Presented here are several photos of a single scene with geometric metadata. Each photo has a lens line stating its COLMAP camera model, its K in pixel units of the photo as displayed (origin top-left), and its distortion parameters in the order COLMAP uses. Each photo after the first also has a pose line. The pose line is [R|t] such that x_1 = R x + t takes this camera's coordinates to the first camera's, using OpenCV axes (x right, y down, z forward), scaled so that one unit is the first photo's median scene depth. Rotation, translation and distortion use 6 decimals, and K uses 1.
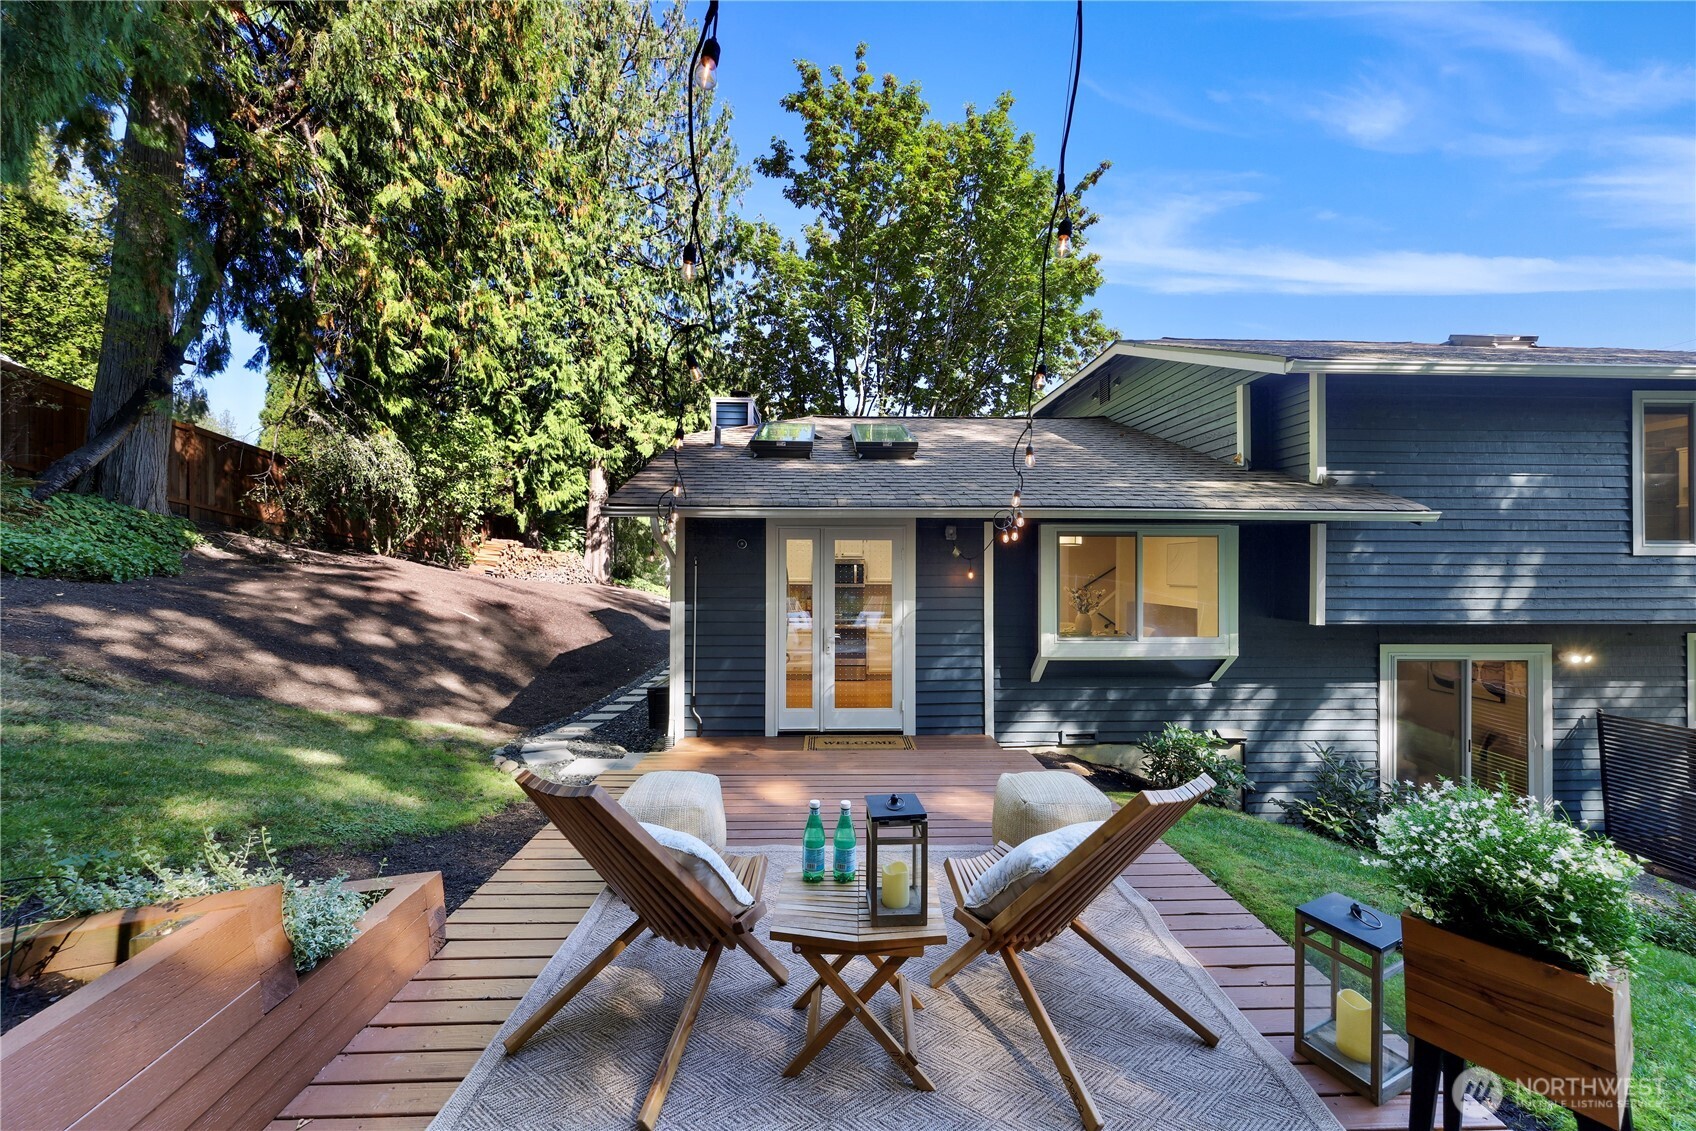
lens RADIAL K [[600.6, 0, 837.2], [0, 600.6, 559.8], [0, 0, 1]] dist [0.002430, -0.000259]
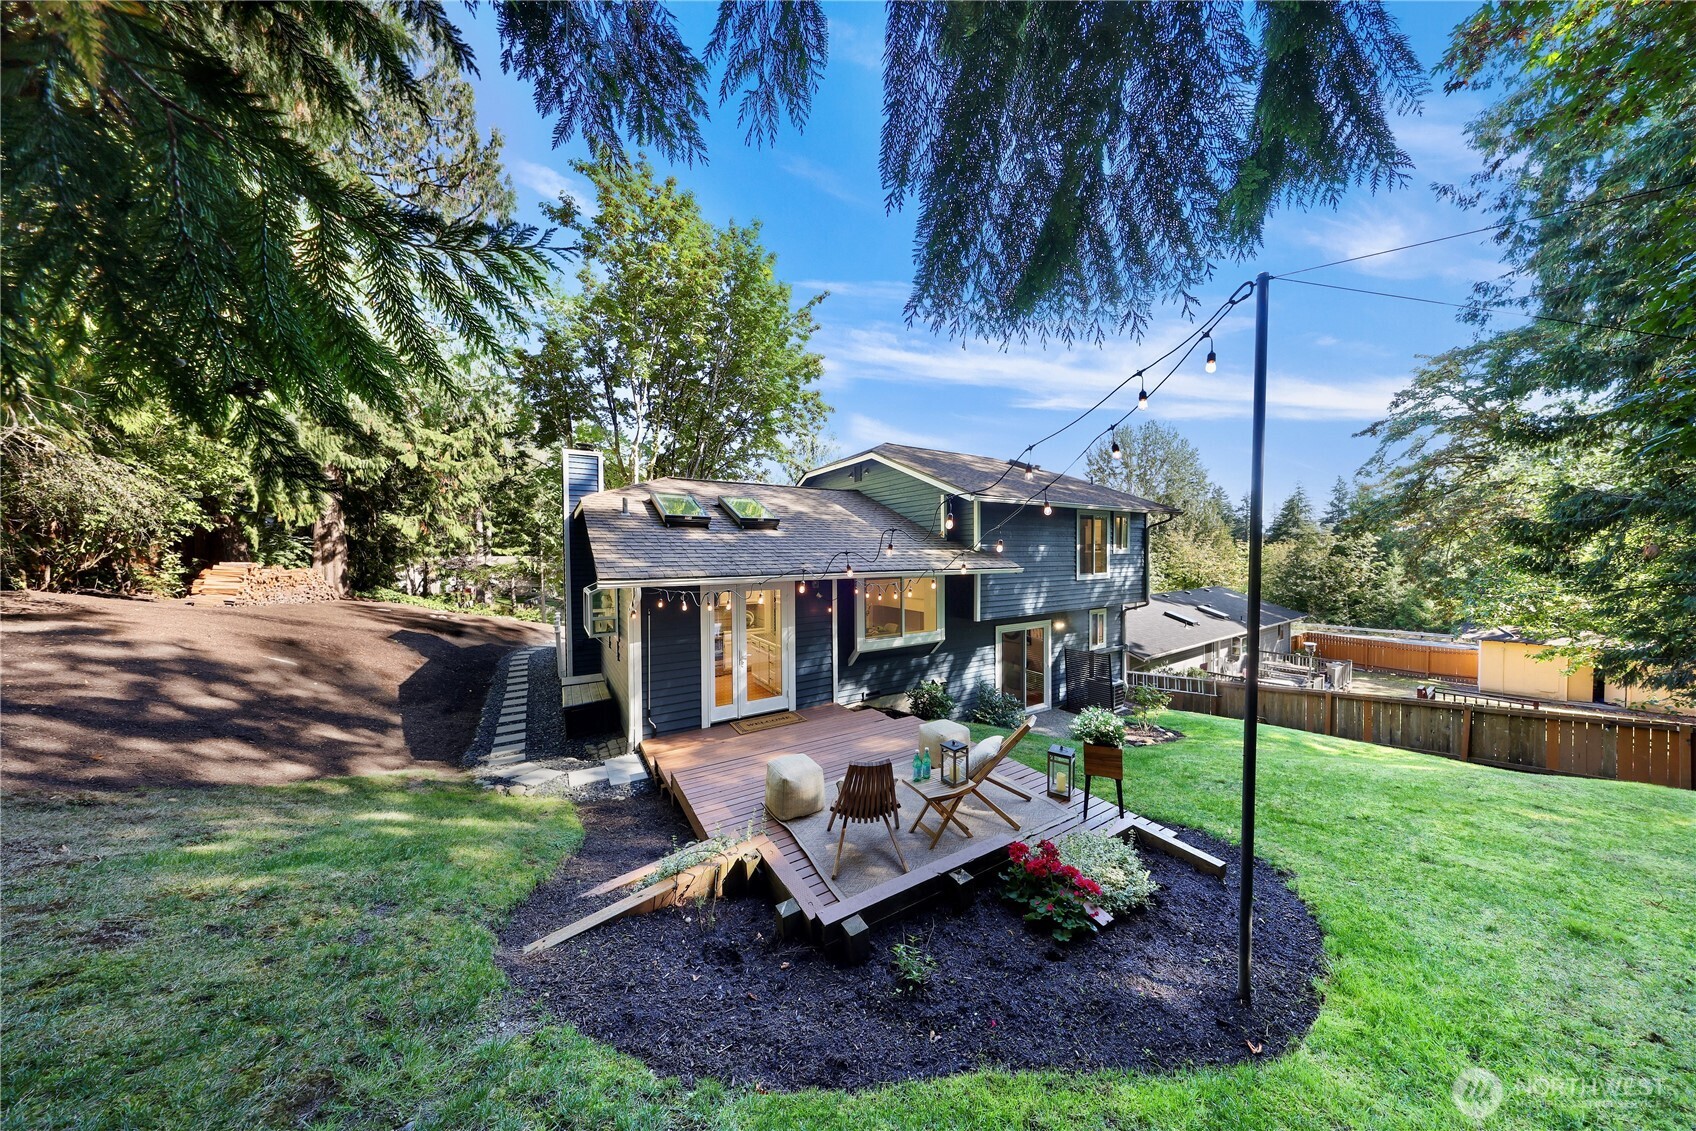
lens RADIAL K [[492.7, 0, 843.7], [0, 492.7, 557.4], [0, 0, 1]] dist [0.001599, 0.000022]
pose [[0.866297, -0.014777, 0.499311, -0.224407], [0.005302, 0.999778, 0.020389, -0.078171], [-0.499501, -0.015015, 0.866183, -0.110070]]
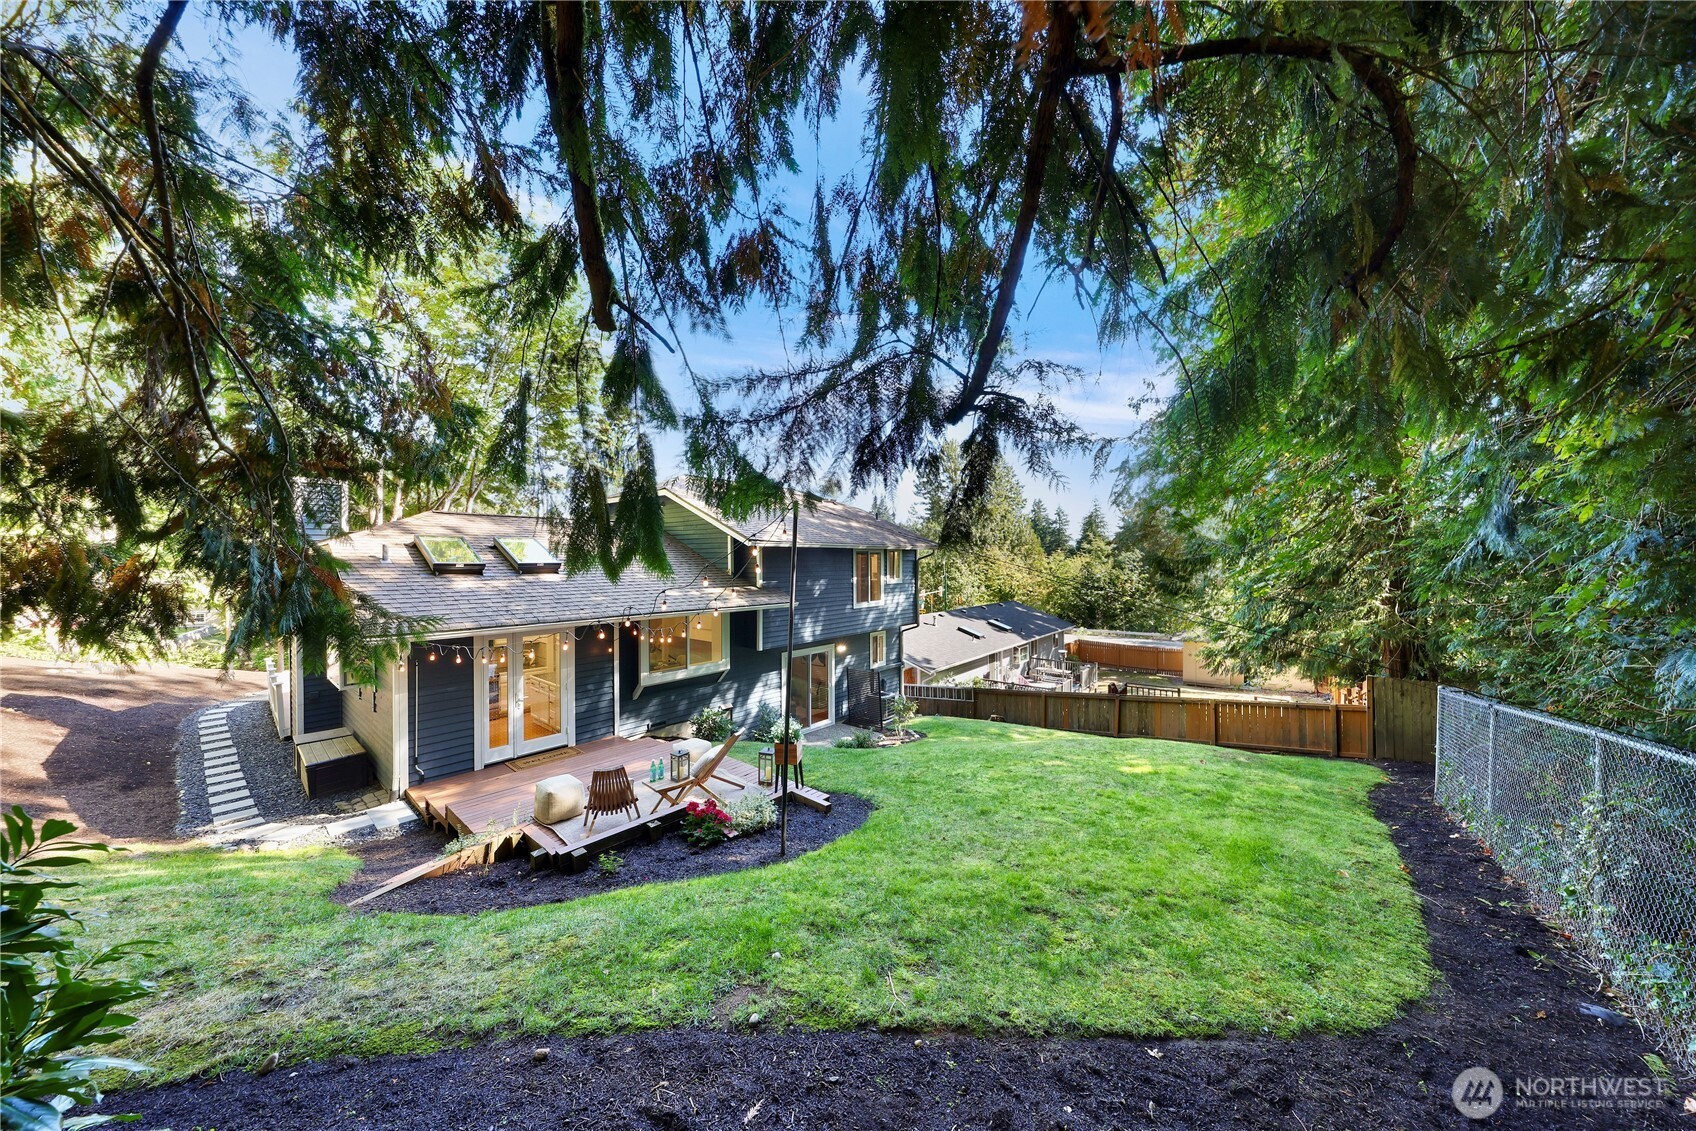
lens RADIAL K [[562.3, 0, 839.5], [0, 562.3, 562.3], [0, 0, 1]] dist [0.005083, -0.000108]
pose [[0.679371, -0.011030, 0.733712, -0.290162], [-0.000139, 0.999885, 0.015160, -0.139156], [-0.733795, -0.010401, 0.679291, -0.349845]]
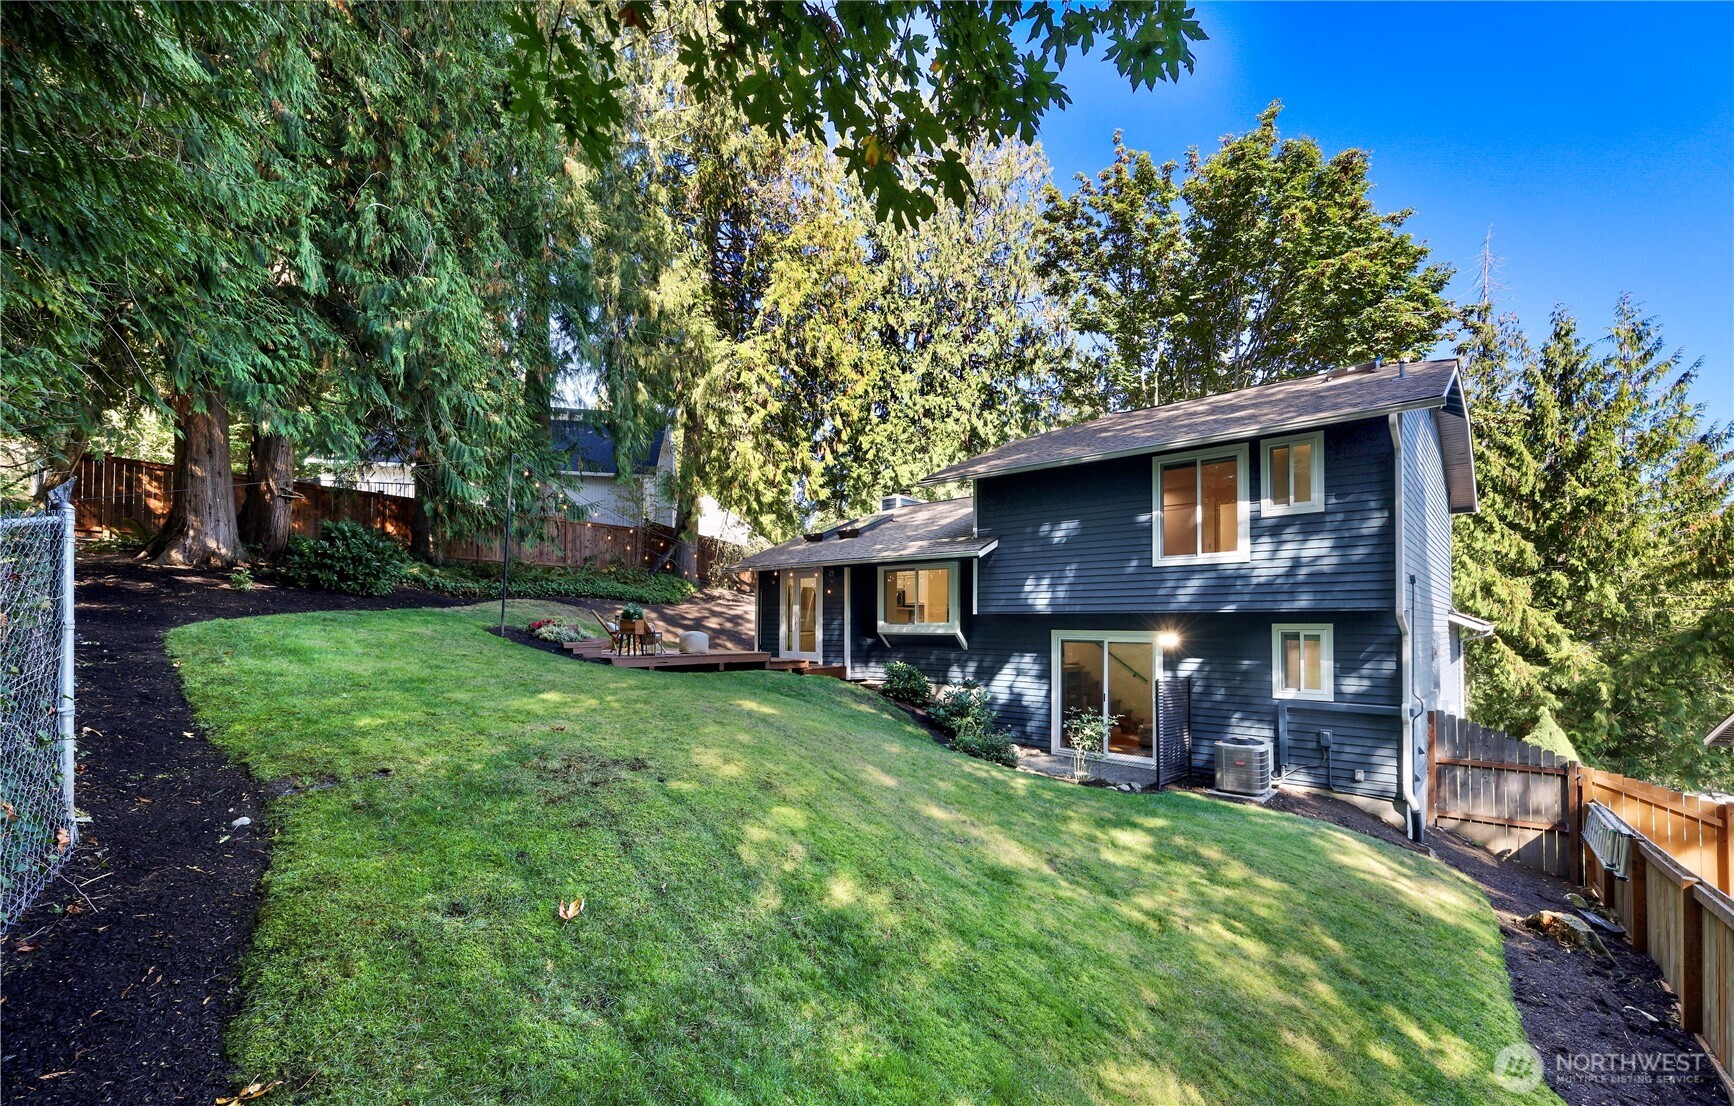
lens RADIAL K [[681.9, 0, 894.0], [0, 681.9, 611.7], [0, 0, 1]] dist [-0.003702, 0.000002]
pose [[0.738632, -0.005869, -0.674083, 1.114079], [0.000918, 0.999970, -0.007700, 0.063631], [0.674108, 0.005069, 0.738615, -0.372751]]
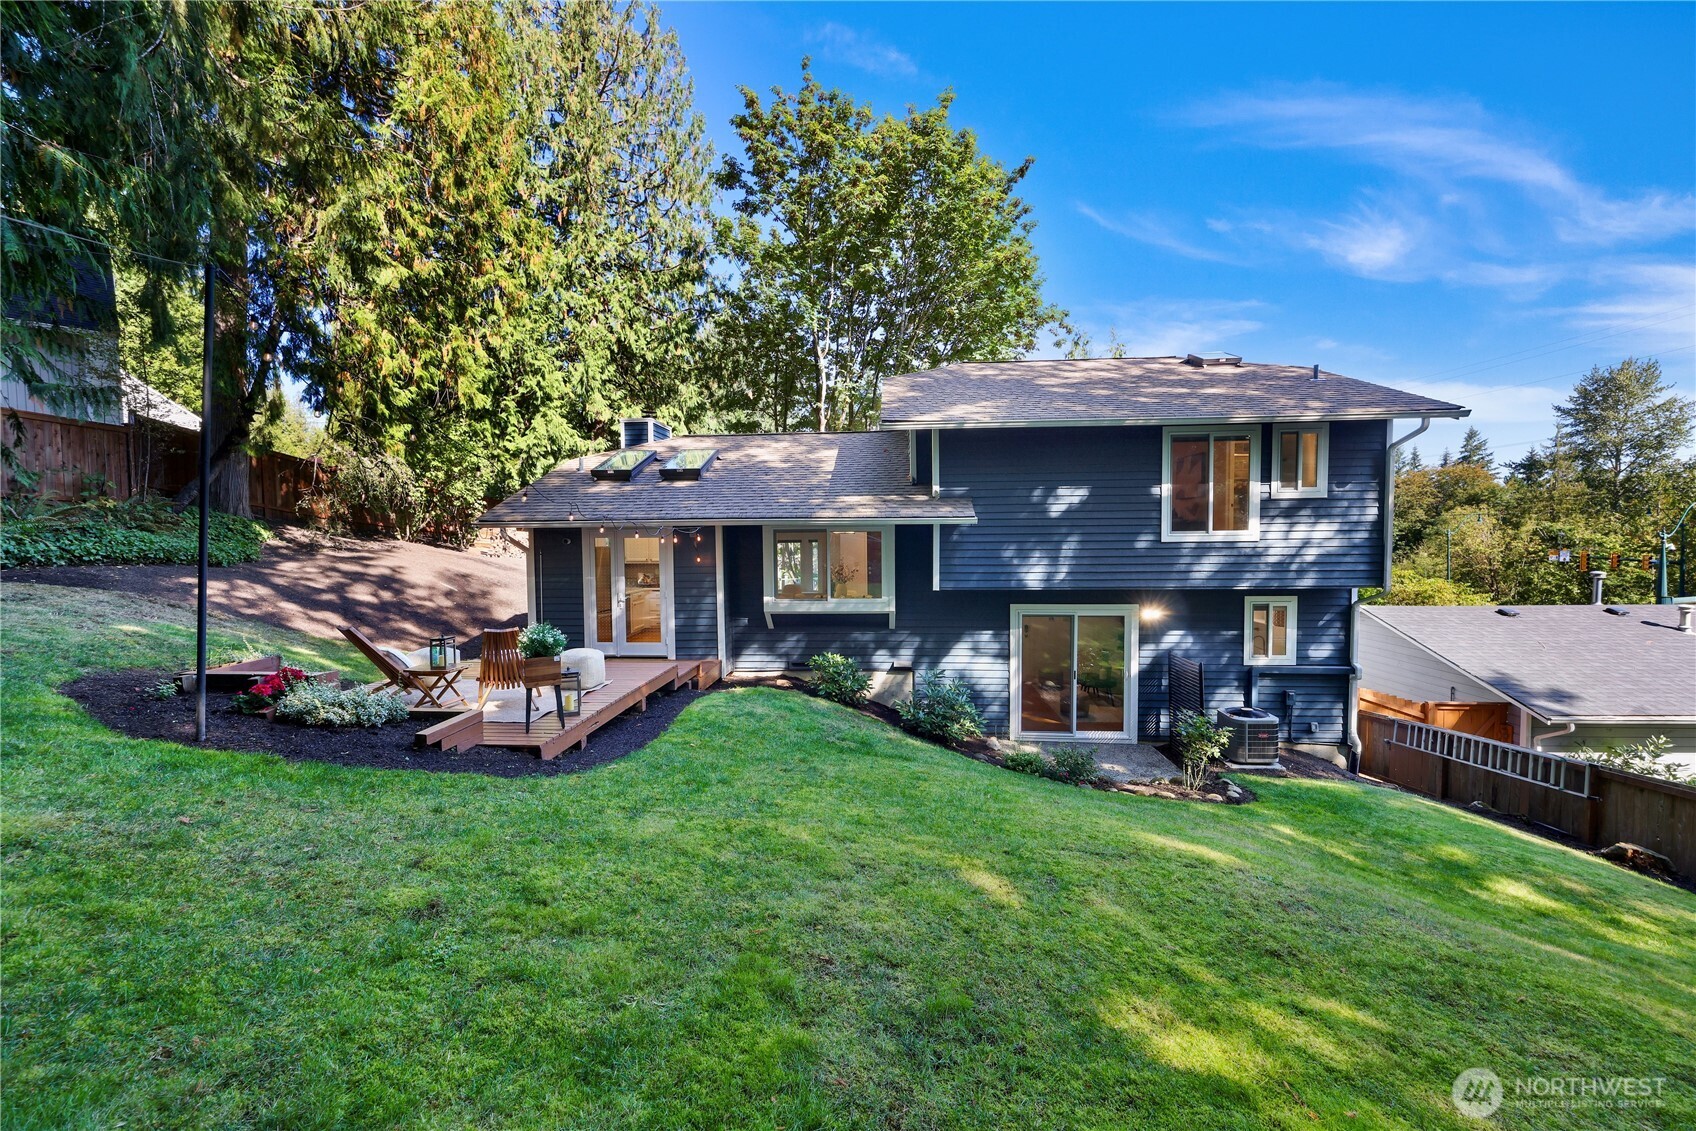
lens RADIAL K [[645.6, 0, 824.6], [0, 645.6, 561.7], [0, 0, 1]] dist [0.003872, 0.000381]
pose [[0.992752, -0.004107, -0.120112, 0.402405], [0.009705, 0.998892, 0.046058, -0.022318], [0.119790, -0.046890, 0.991691, -0.347898]]
